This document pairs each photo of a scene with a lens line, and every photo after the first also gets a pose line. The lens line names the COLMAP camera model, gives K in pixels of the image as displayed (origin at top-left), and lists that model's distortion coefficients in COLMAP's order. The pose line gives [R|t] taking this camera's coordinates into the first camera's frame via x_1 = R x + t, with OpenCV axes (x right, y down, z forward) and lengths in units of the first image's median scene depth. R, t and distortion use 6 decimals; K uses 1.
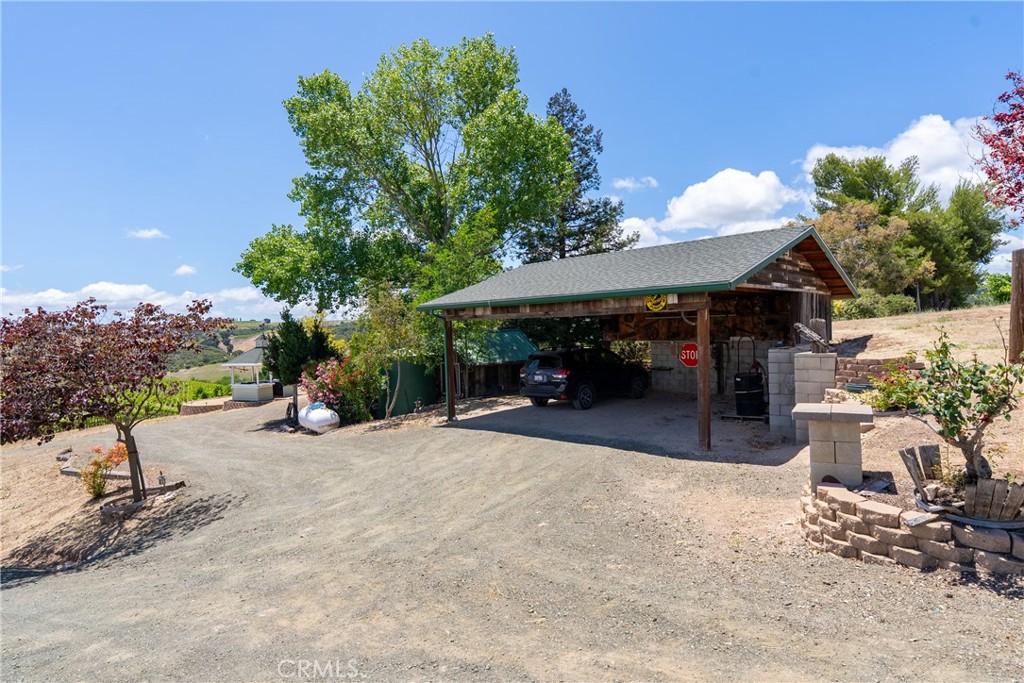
lens RADIAL K [[558.4, 0, 510.9], [0, 558.4, 338.8], [0, 0, 1]] dist [-0.006231, 0.000758]
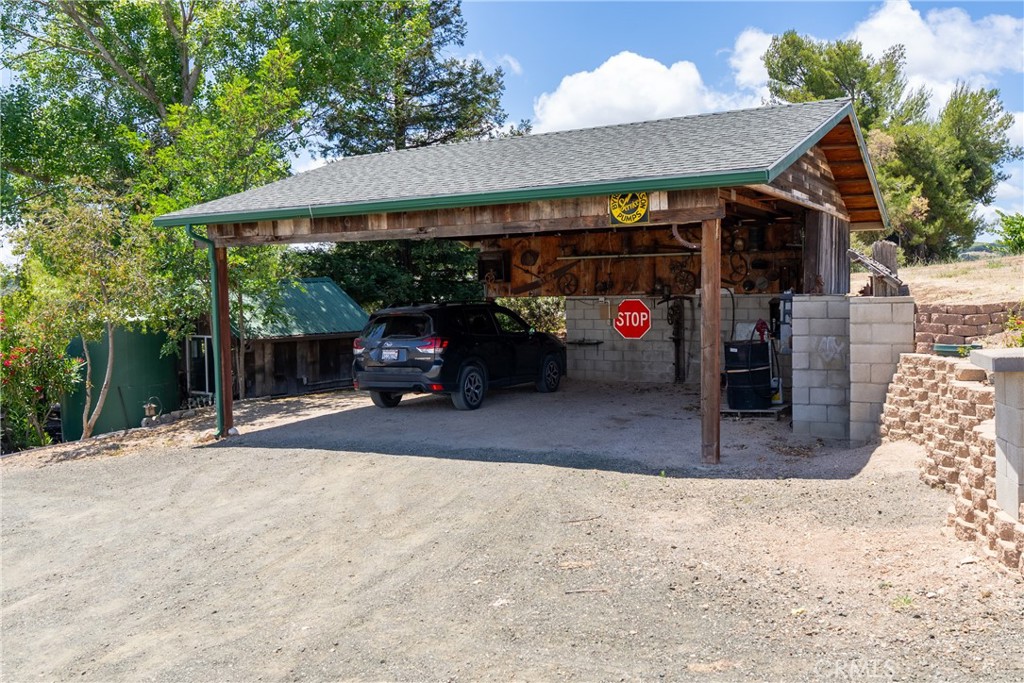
lens RADIAL K [[902.5, 0, 513.2], [0, 902.5, 343.9], [0, 0, 1]] dist [-0.002965, 0.004099]
pose [[0.964048, -0.001523, 0.265722, -0.063511], [-0.005078, 0.999695, 0.024154, 0.033088], [-0.265678, -0.024635, 0.963747, 0.090485]]
